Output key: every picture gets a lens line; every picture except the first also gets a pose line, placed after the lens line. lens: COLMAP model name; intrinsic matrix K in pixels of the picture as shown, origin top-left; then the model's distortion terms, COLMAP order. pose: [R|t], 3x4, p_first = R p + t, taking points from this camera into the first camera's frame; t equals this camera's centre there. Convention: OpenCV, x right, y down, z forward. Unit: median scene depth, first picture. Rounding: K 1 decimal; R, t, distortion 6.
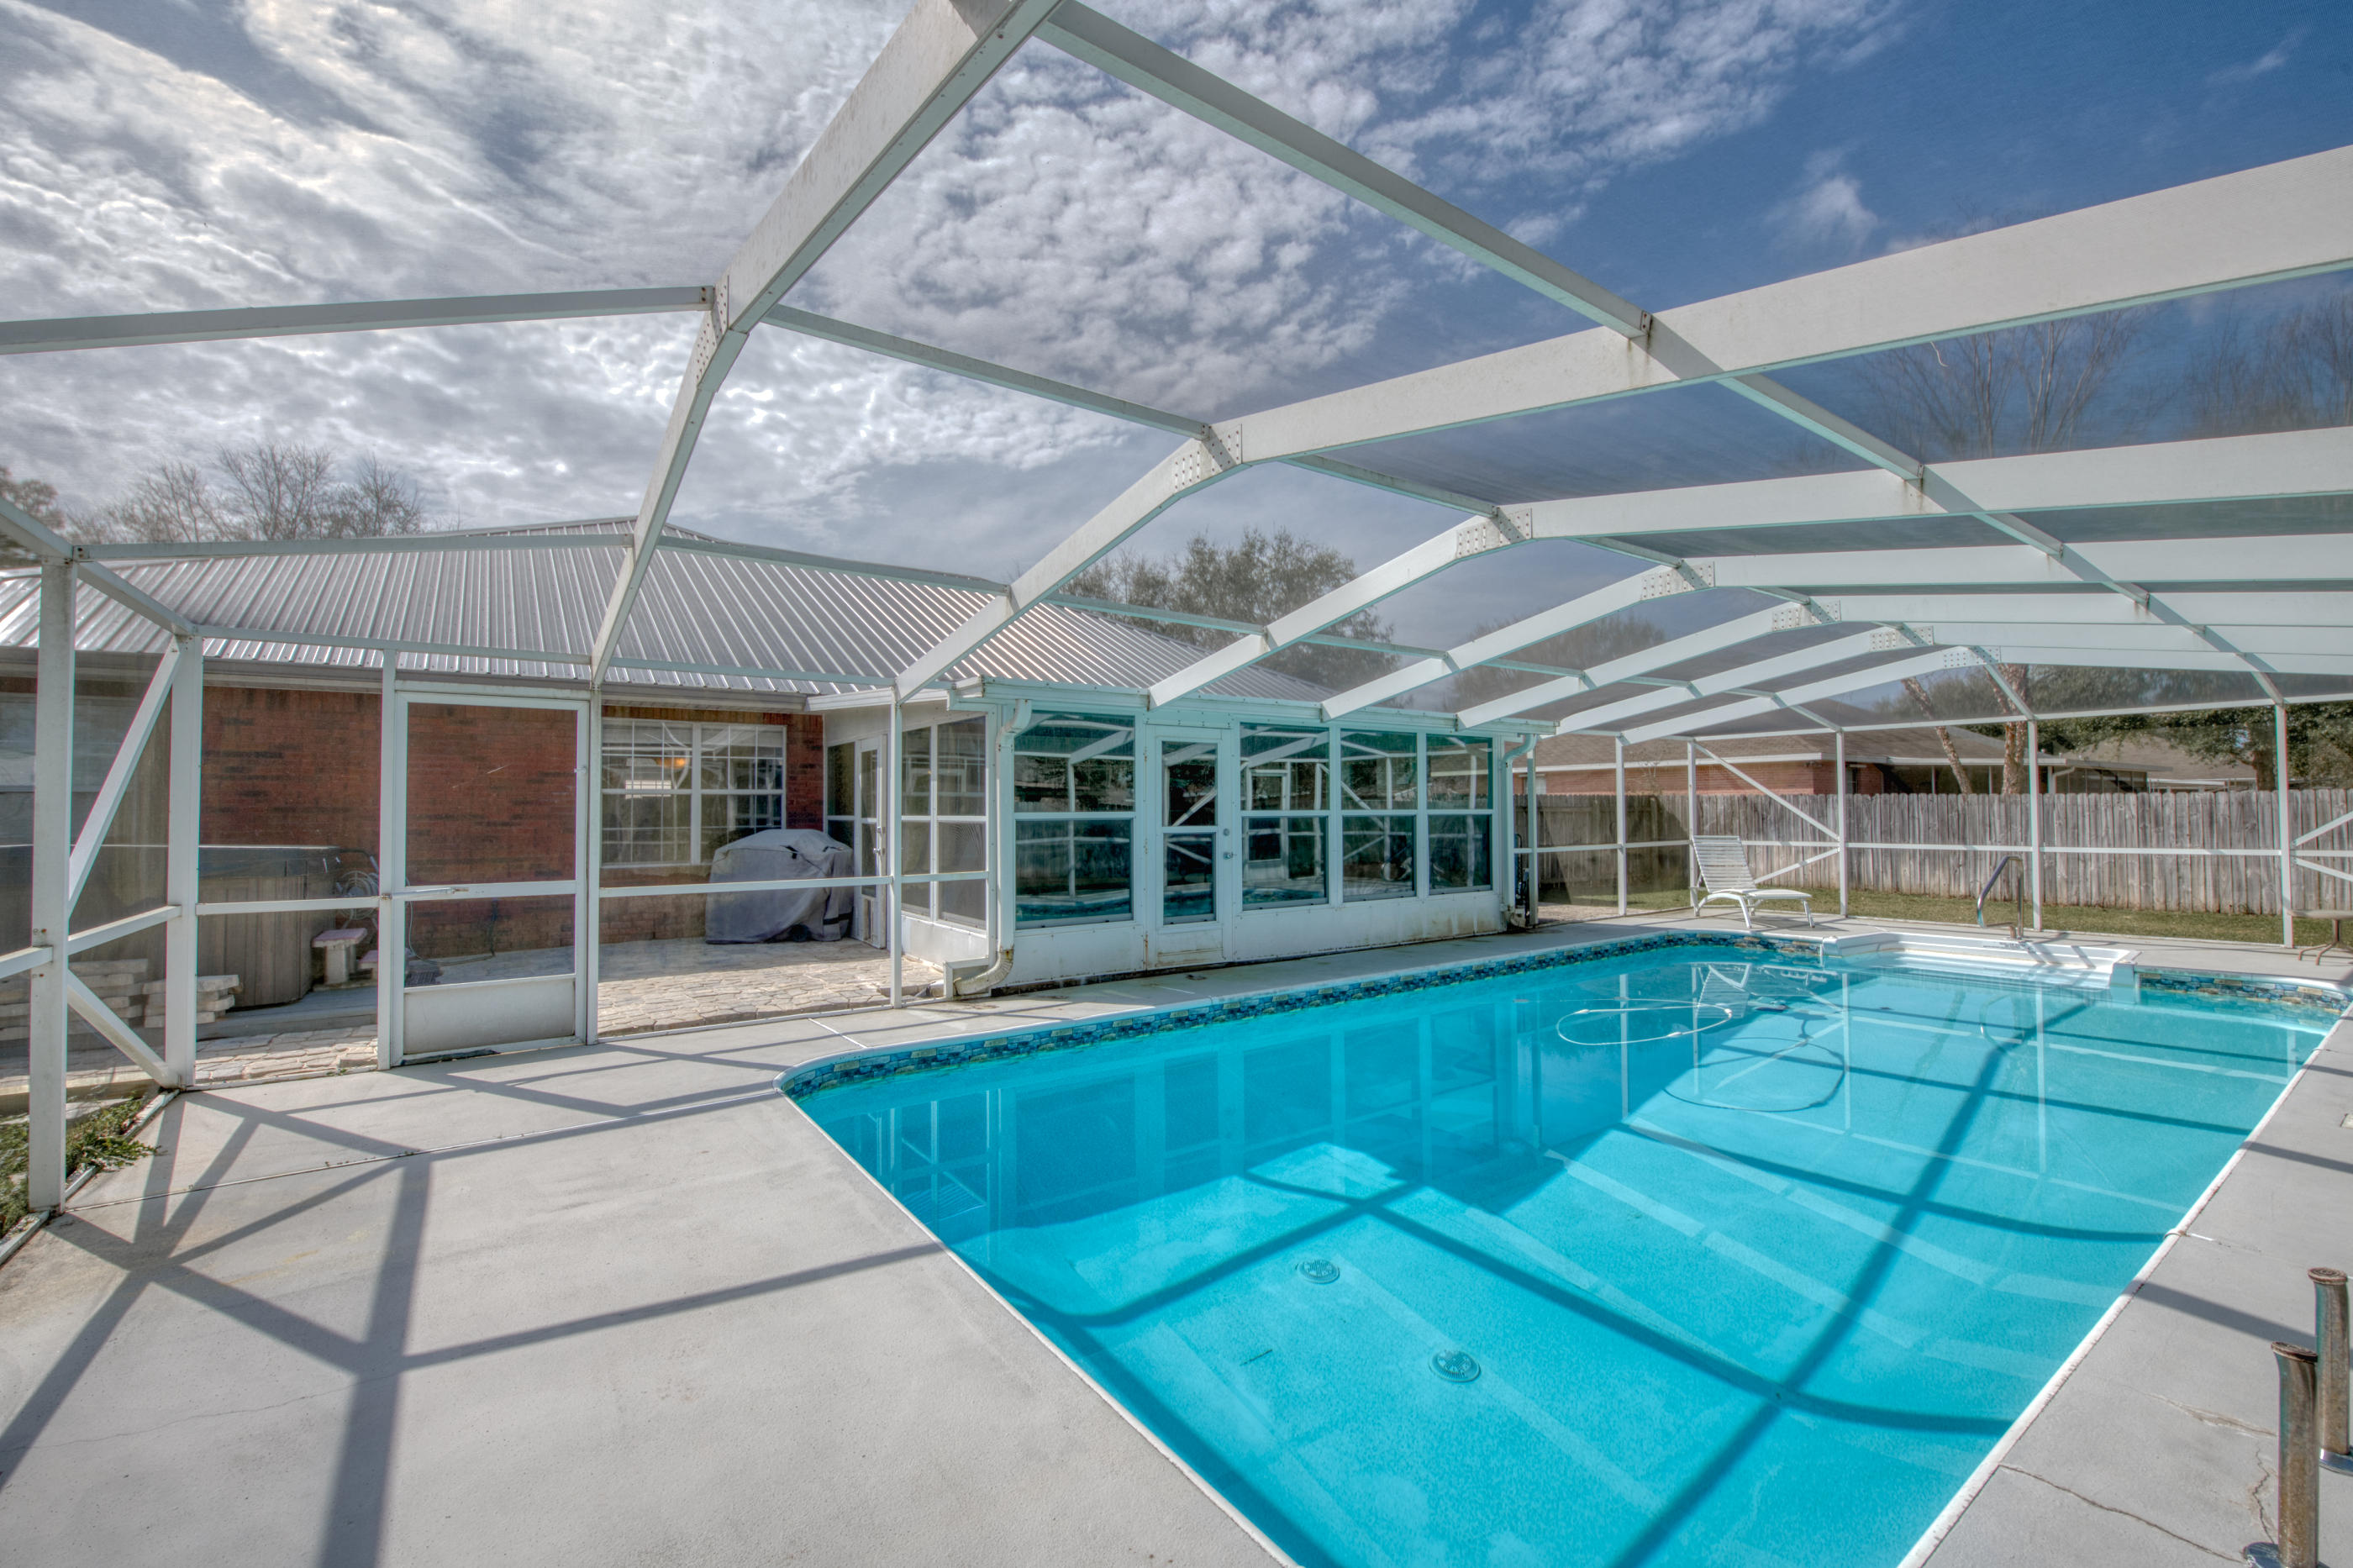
lens RADIAL K [[967.9, 0, 1183.6], [0, 967.9, 788.2], [0, 0, 1]] dist [-0.015166, -0.000937]
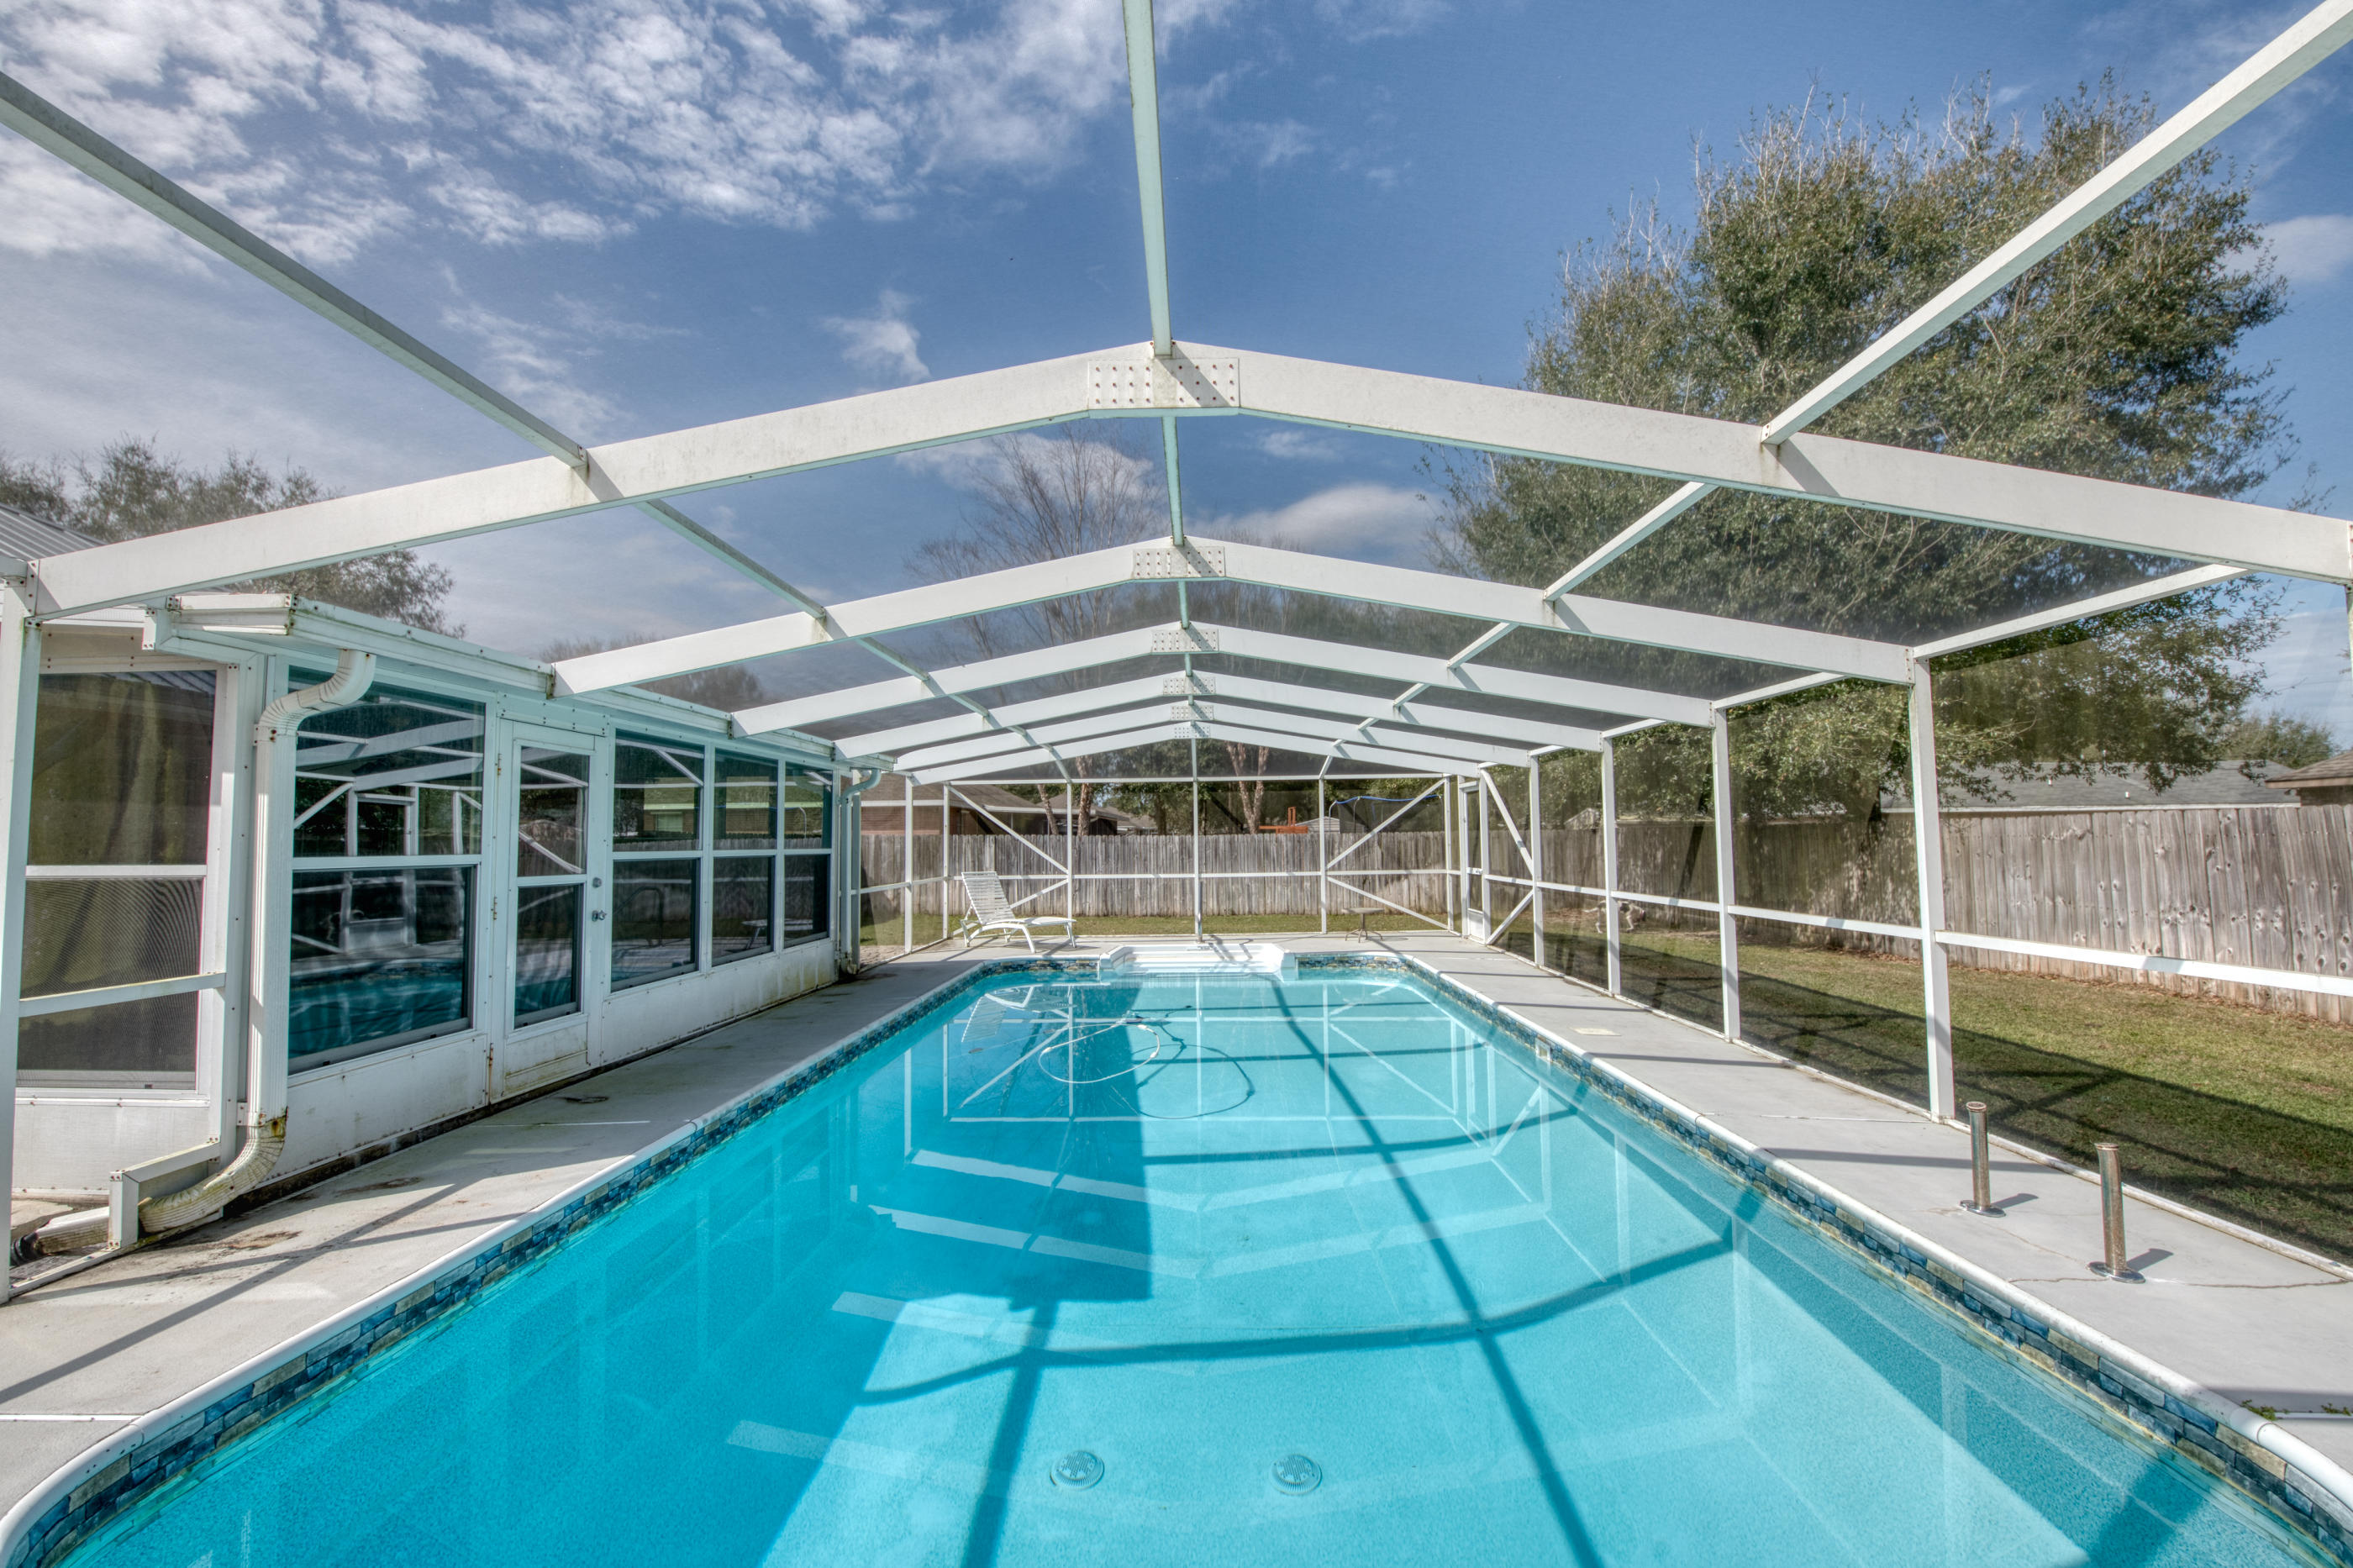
lens RADIAL K [[945.0, 0, 1174.2], [0, 945.0, 795.3], [0, 0, 1]] dist [-0.002114, -0.006371]
pose [[0.604386, 0.038593, 0.795756, -0.244529], [-0.010066, 0.999116, -0.040811, 0.005542], [-0.796628, 0.016656, 0.604241, 0.243746]]
